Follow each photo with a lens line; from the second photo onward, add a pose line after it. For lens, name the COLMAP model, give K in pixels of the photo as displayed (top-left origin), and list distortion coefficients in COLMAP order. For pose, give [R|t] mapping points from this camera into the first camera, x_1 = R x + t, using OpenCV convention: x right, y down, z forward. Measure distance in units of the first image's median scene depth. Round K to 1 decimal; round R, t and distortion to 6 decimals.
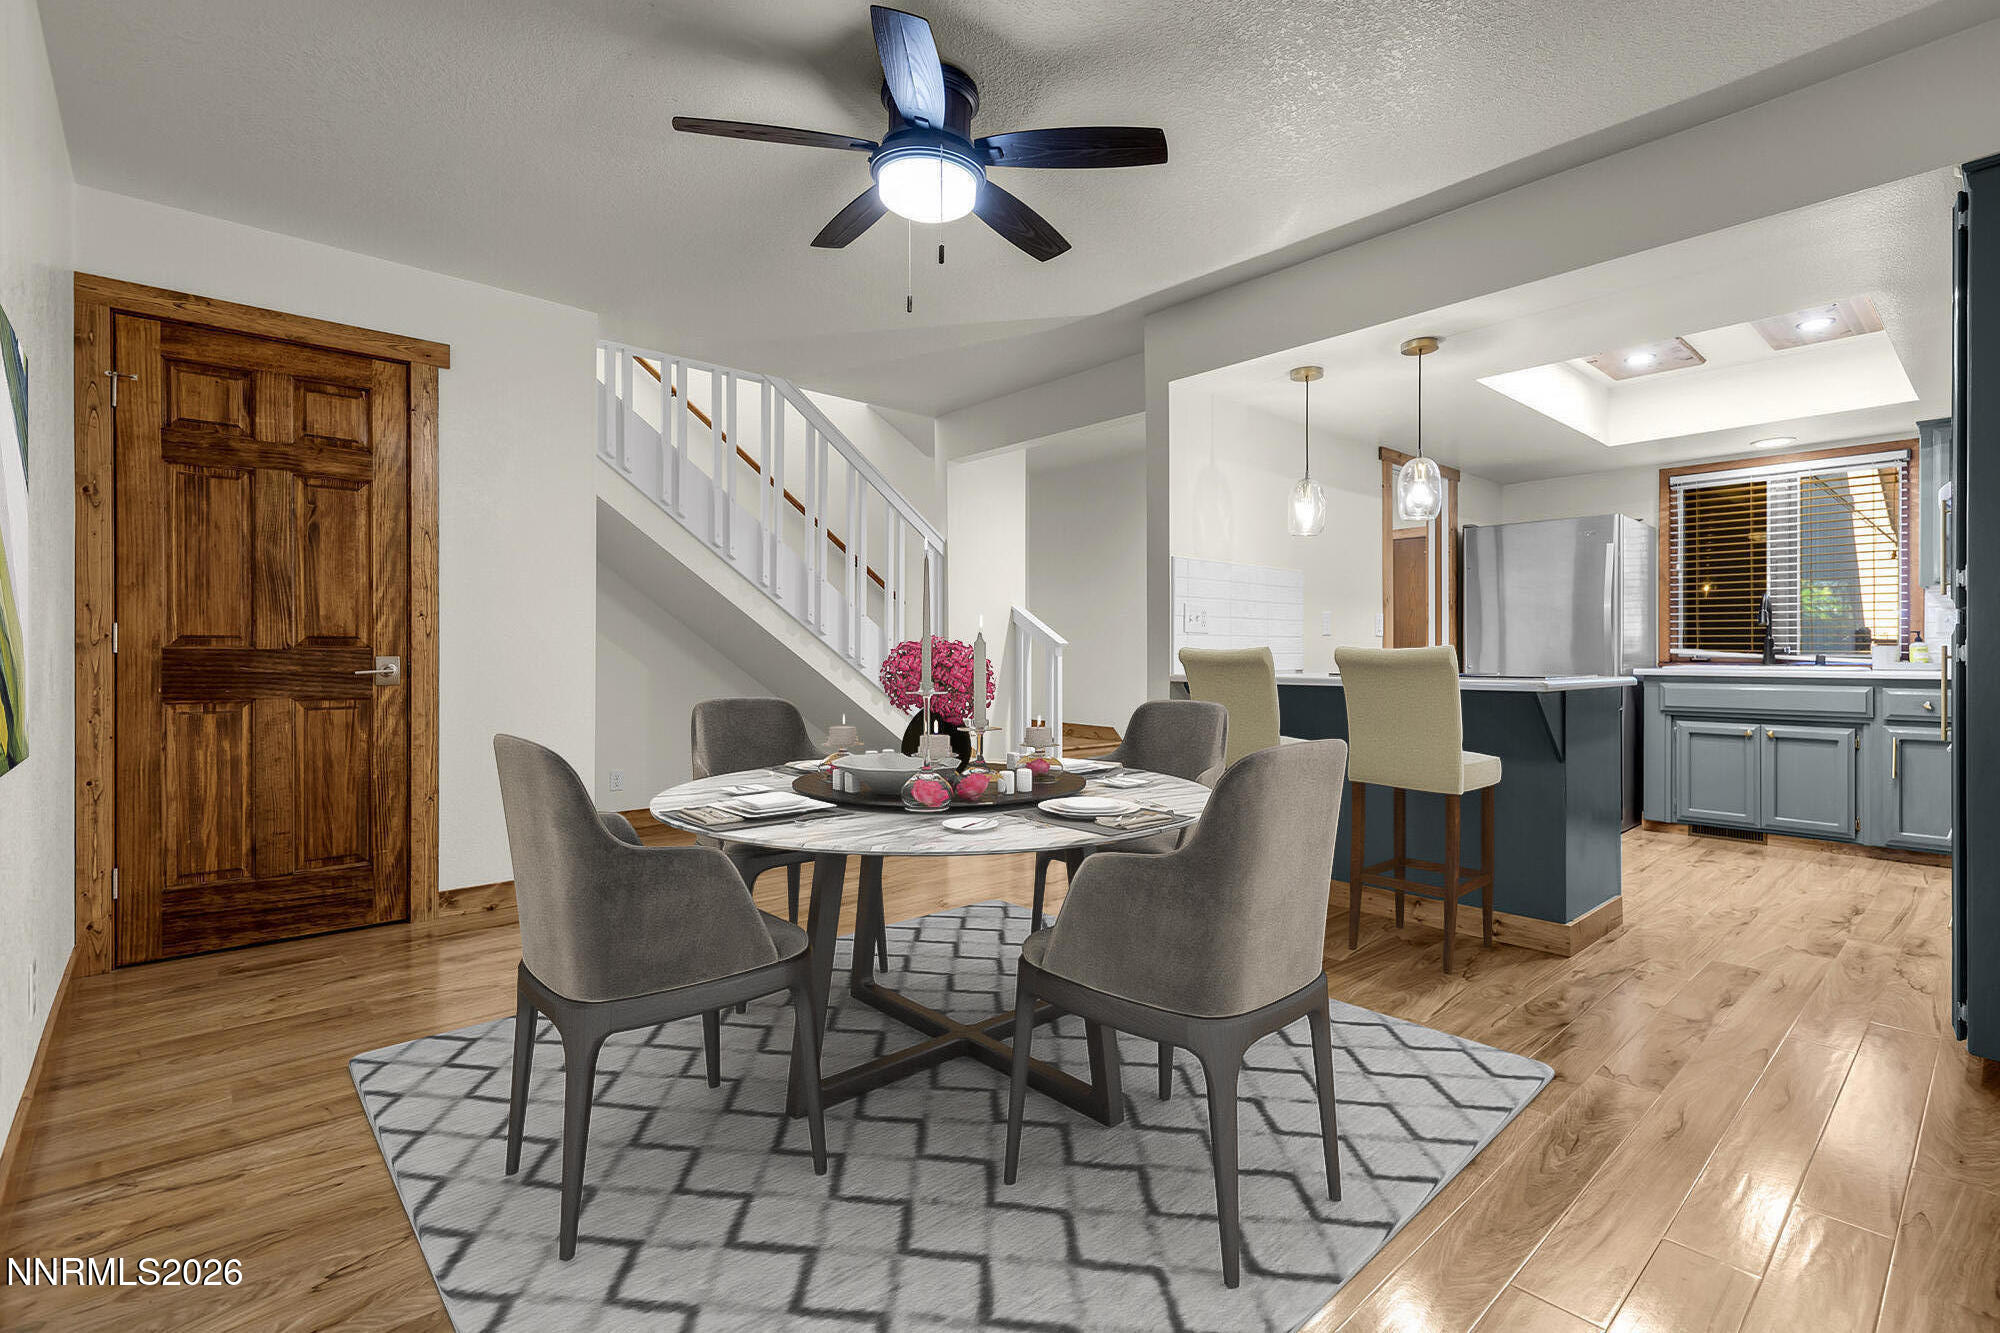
lens RADIAL K [[930.2, 0, 1008.5], [0, 930.2, 646.4], [0, 0, 1]] dist [0.000865, 0.000061]
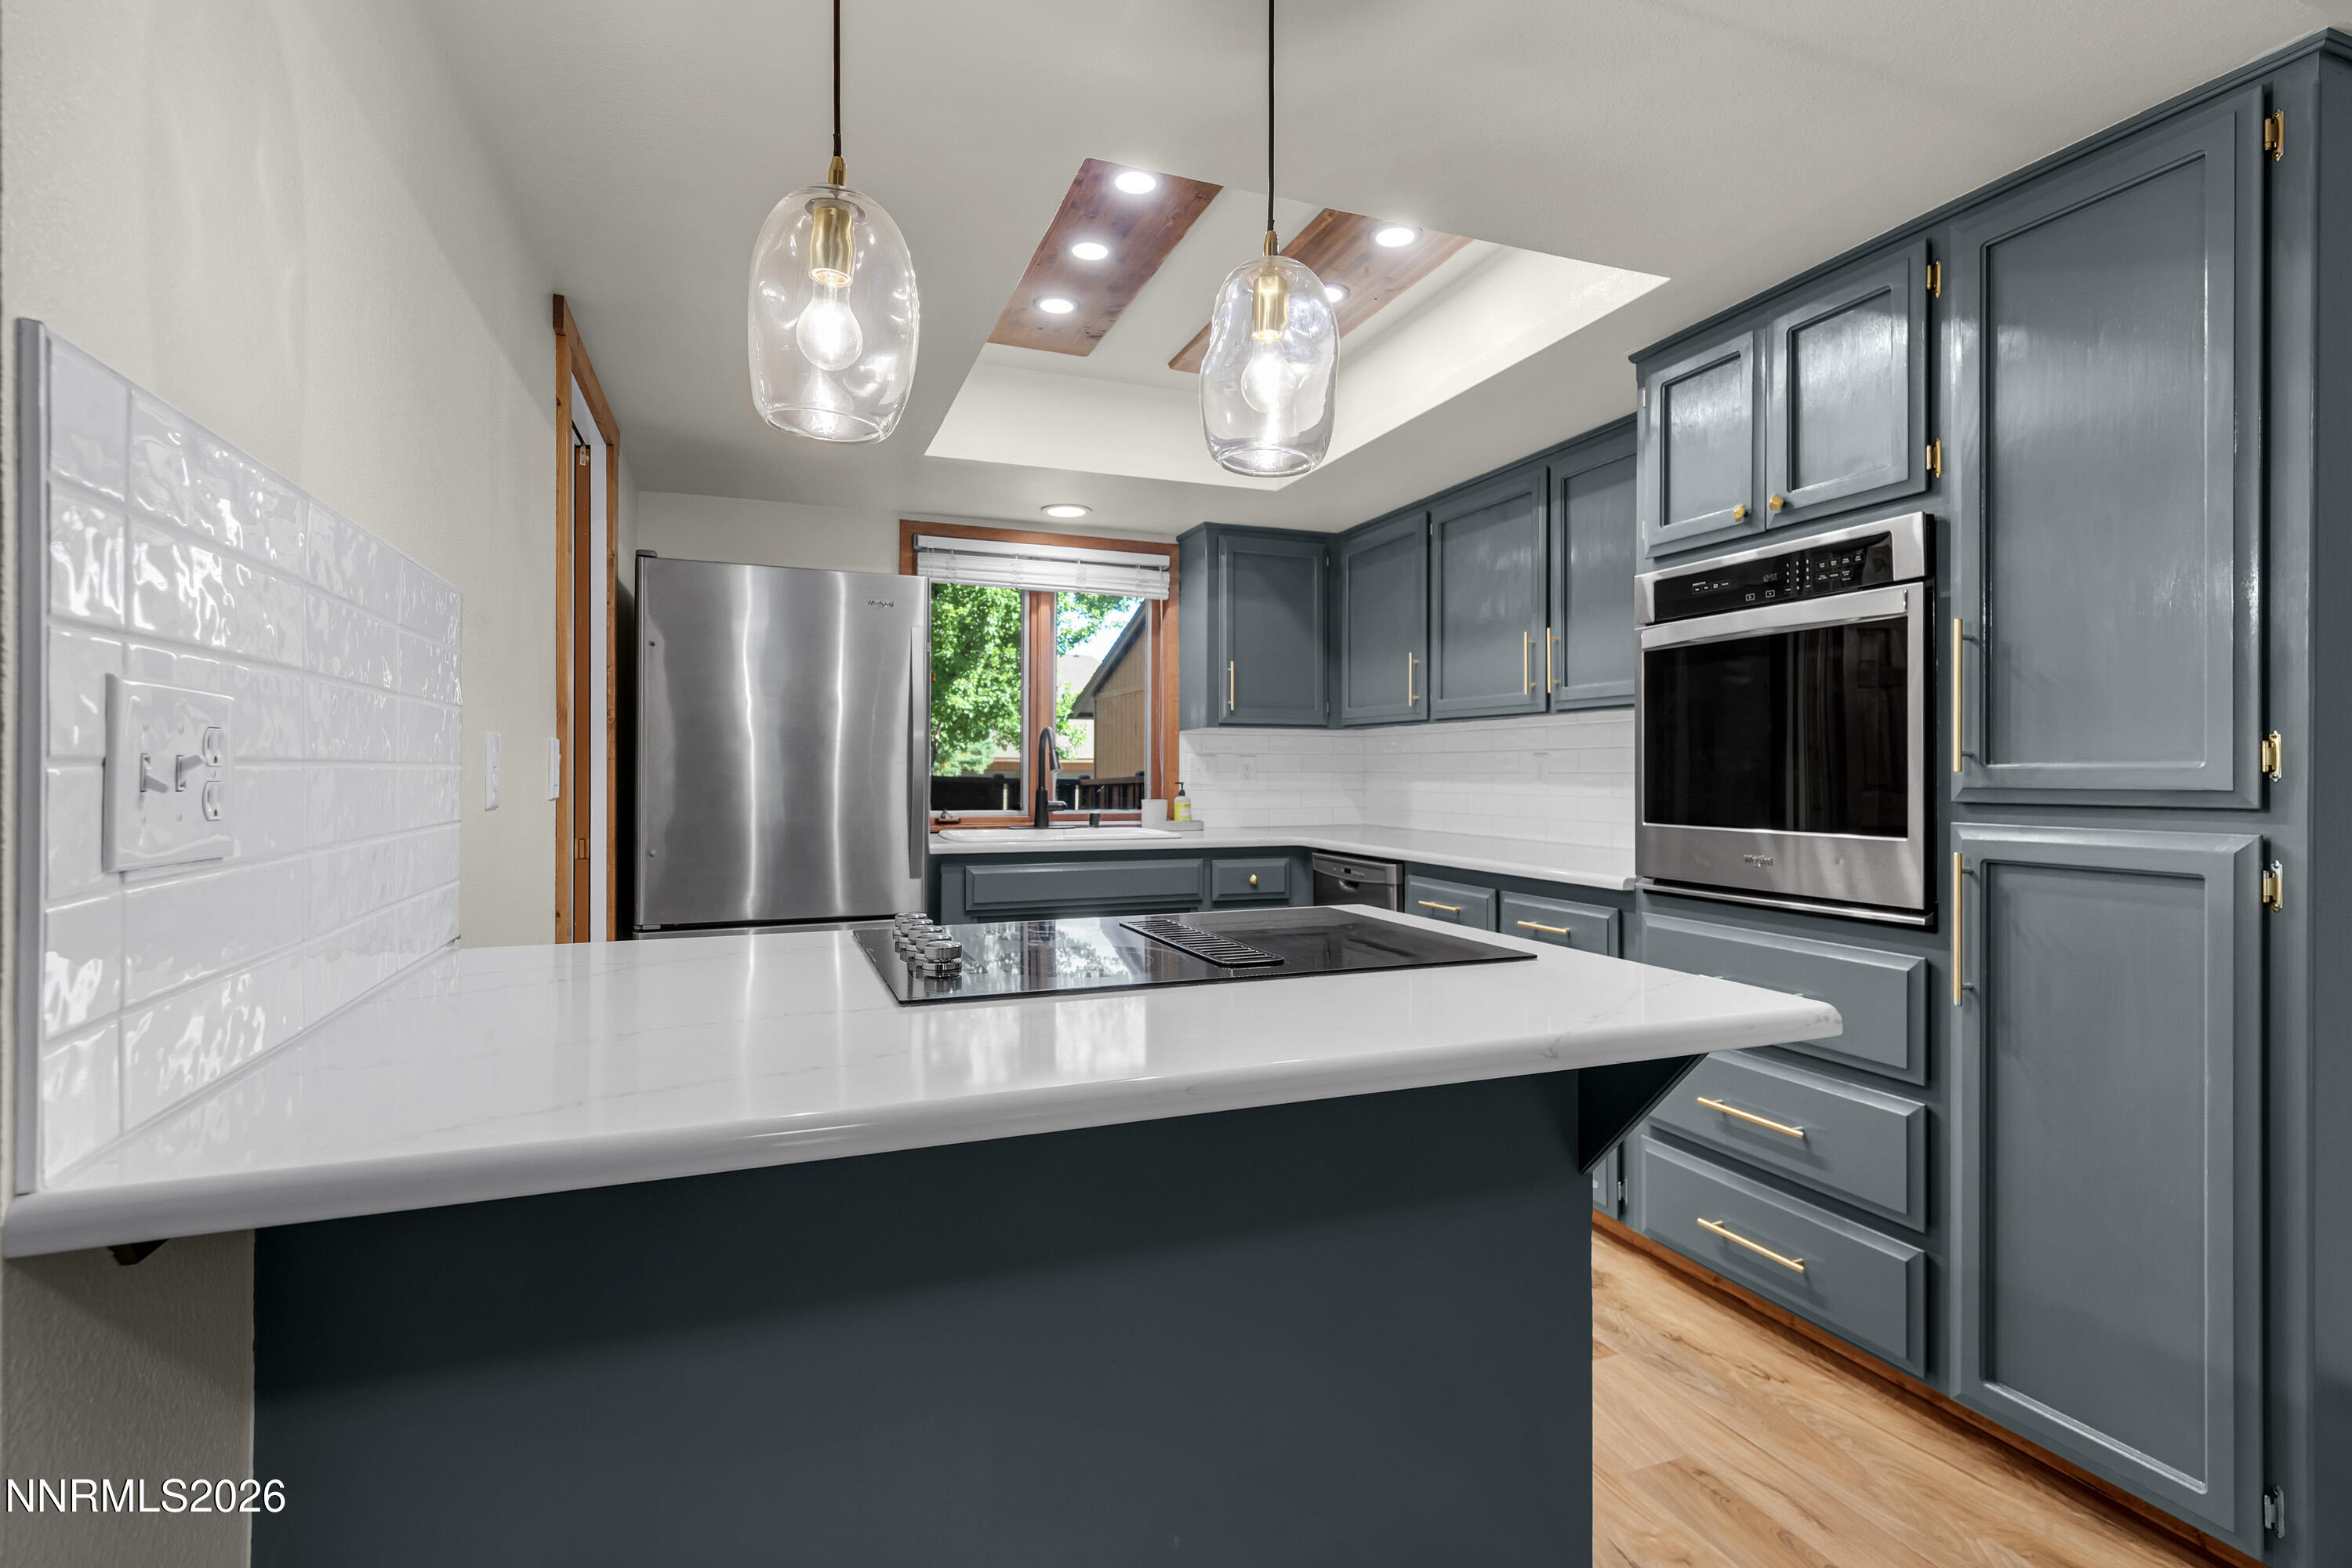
lens RADIAL K [[1093.9, 0, 1241.5], [0, 1093.9, 770.1], [0, 0, 1]] dist [0.000865, 0.000061]
pose [[0.311723, 0.007613, 0.950143, 0.085887], [-0.007688, 0.999955, -0.005490, -0.022489], [-0.950142, -0.005594, 0.311767, 0.644282]]
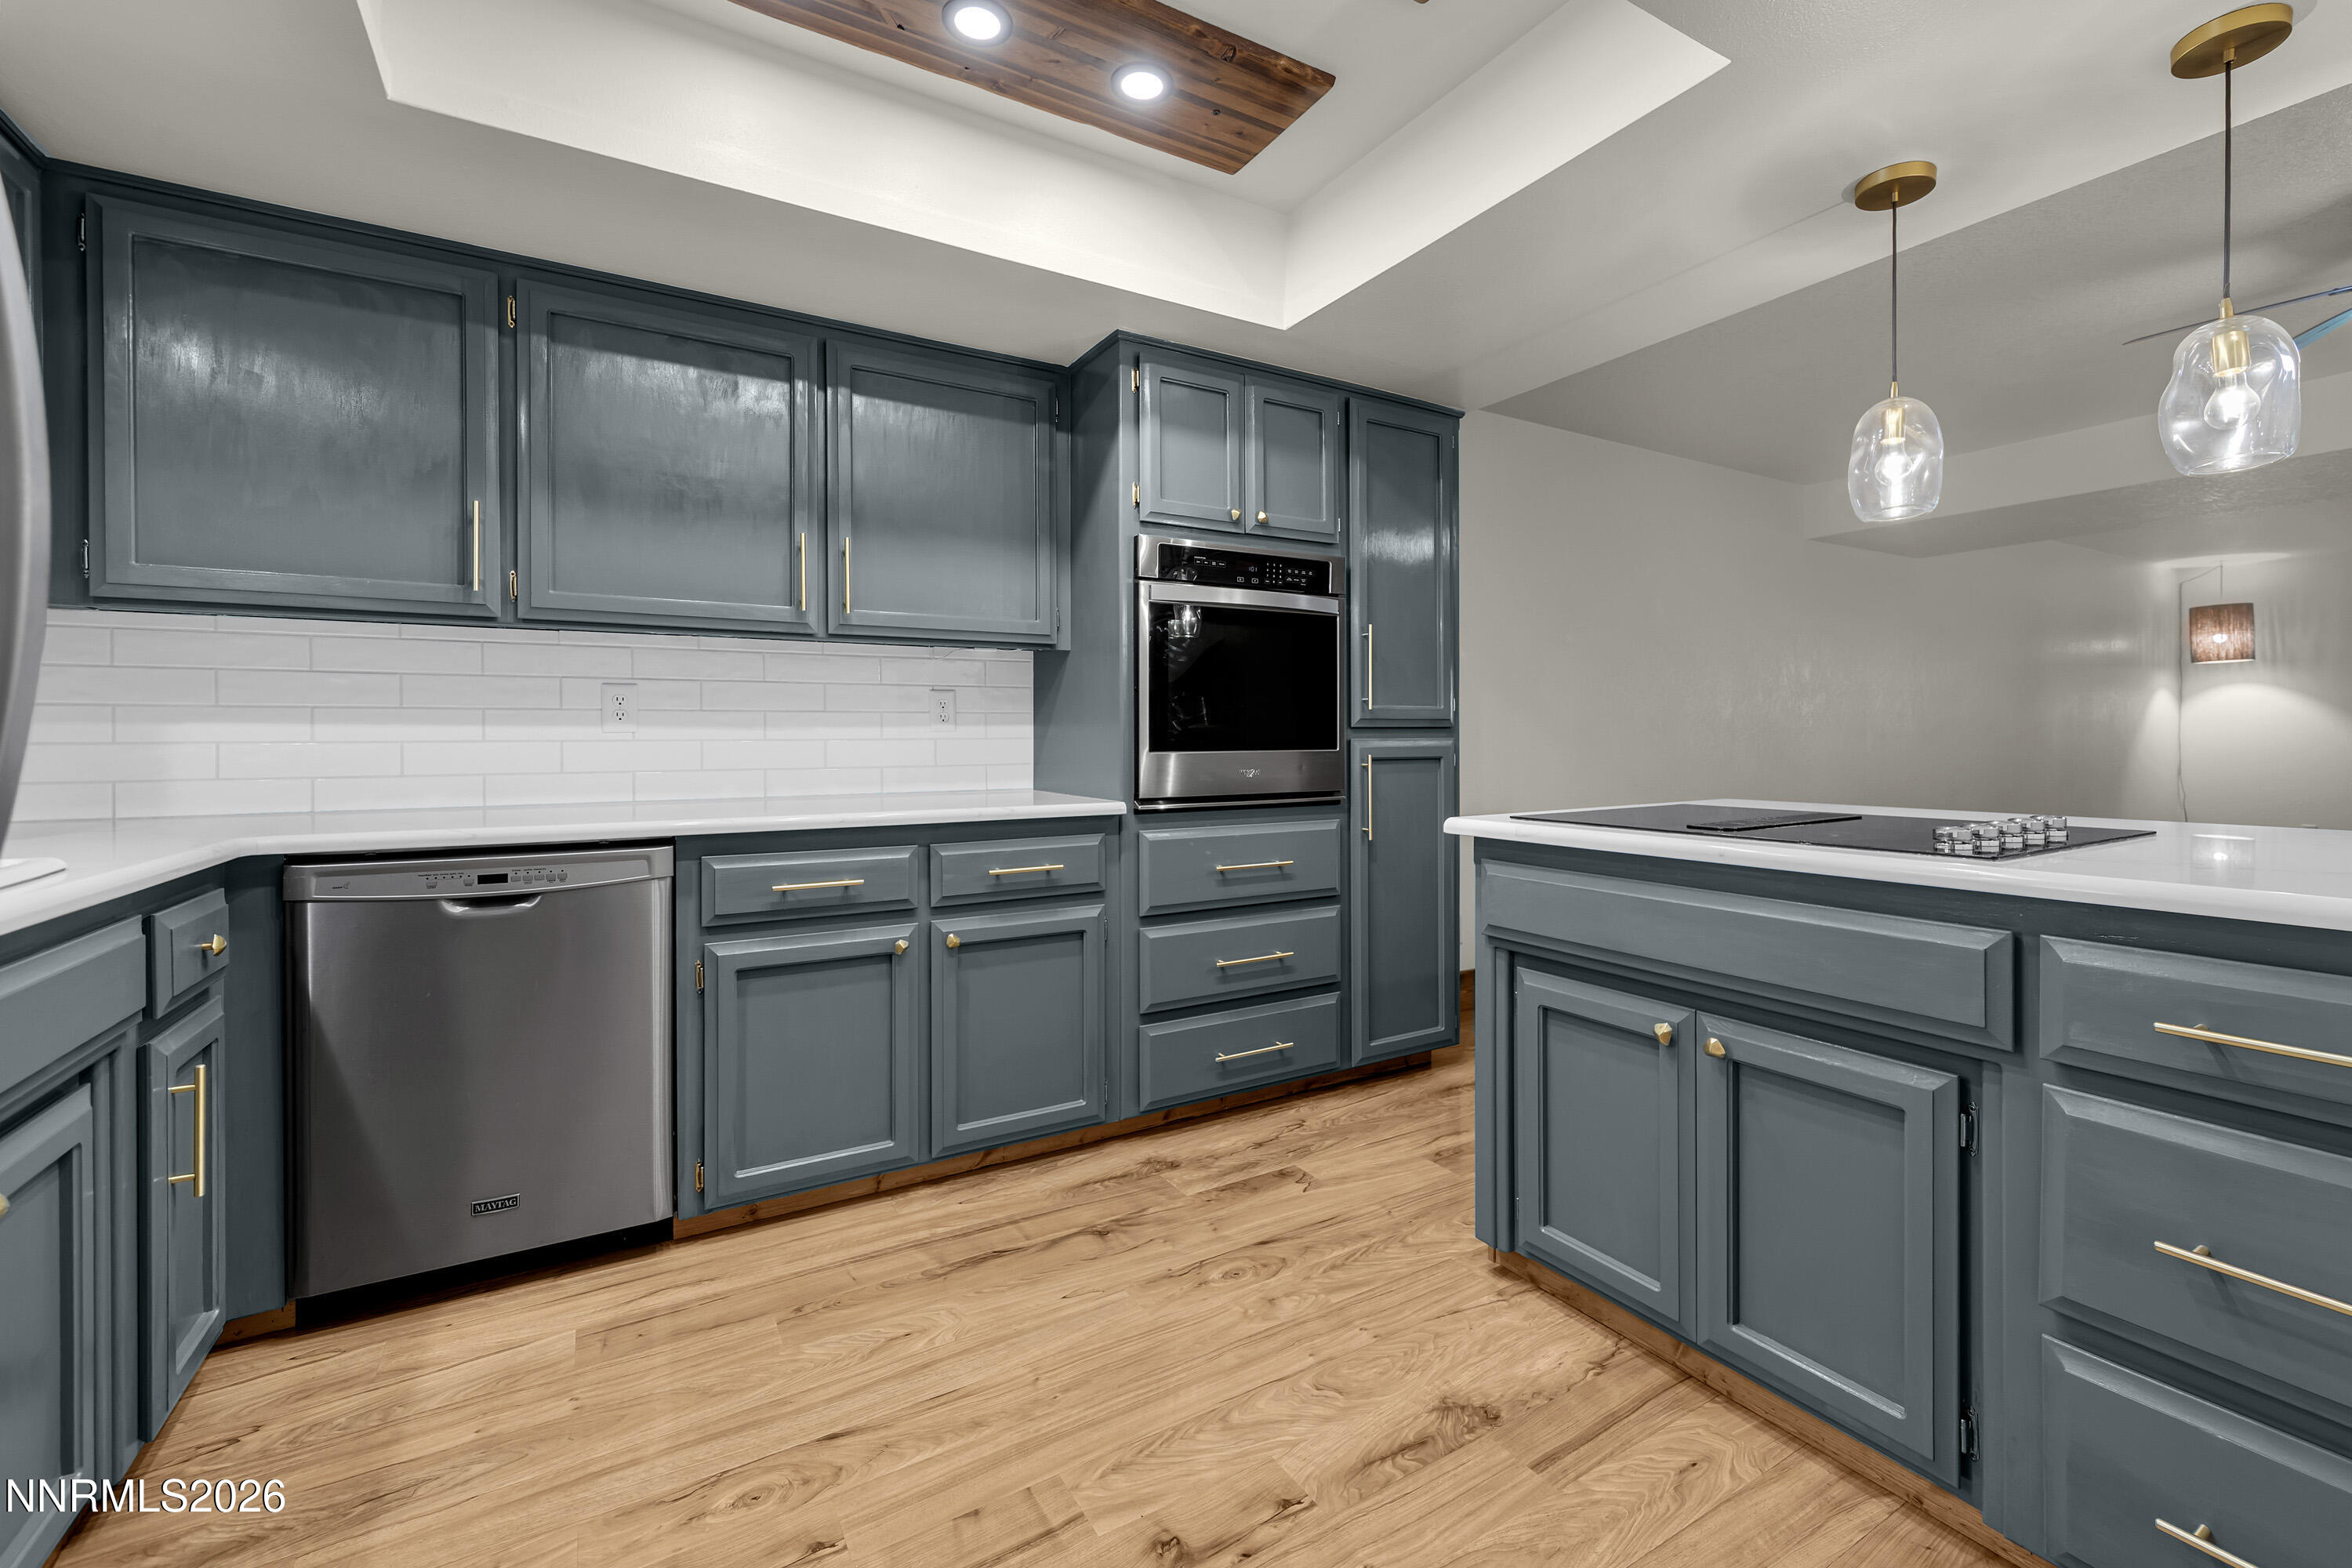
lens RADIAL K [[984.4, 0, 1184.1], [0, 984.4, 740.5], [0, 0, 1]] dist [0.004563, 0.000246]
pose [[-0.980626, 0.008236, 0.195717, 0.512687], [0.008340, 0.999965, -0.000296, -0.007540], [-0.195712, 0.001342, -0.980660, 1.142931]]
